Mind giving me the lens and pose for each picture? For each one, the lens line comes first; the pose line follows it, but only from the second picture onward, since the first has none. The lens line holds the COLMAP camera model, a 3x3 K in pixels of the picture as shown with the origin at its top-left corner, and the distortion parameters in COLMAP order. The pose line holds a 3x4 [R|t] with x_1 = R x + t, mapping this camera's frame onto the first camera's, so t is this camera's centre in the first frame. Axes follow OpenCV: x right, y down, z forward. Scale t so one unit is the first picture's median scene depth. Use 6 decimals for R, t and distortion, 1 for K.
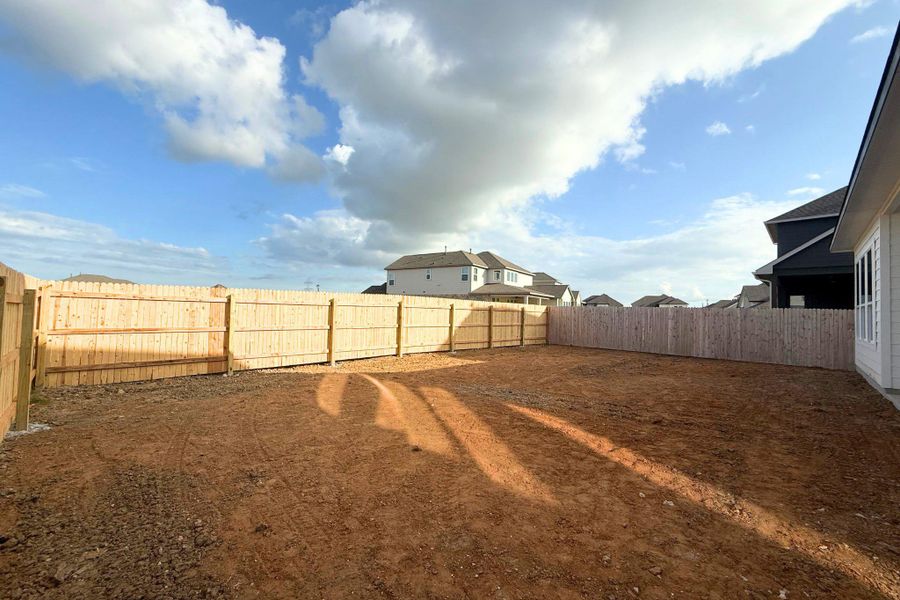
lens RADIAL K [[361.5, 0, 448.7], [0, 361.5, 297.5], [0, 0, 1]] dist [0.001452, 0.000310]
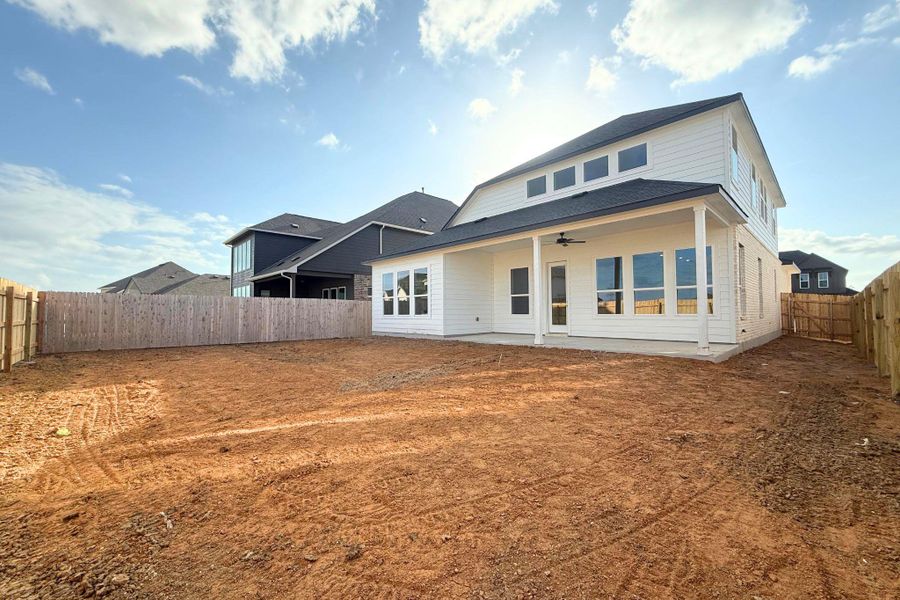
lens RADIAL K [[361.5, 0, 450.5], [0, 361.5, 303.3], [0, 0, 1]] dist [0.001452, 0.000310]
pose [[0.023793, 0.006103, 0.999698, -0.109782], [-0.035771, 0.999346, -0.005249, 0.008842], [-0.999077, -0.035635, 0.023996, 0.113367]]
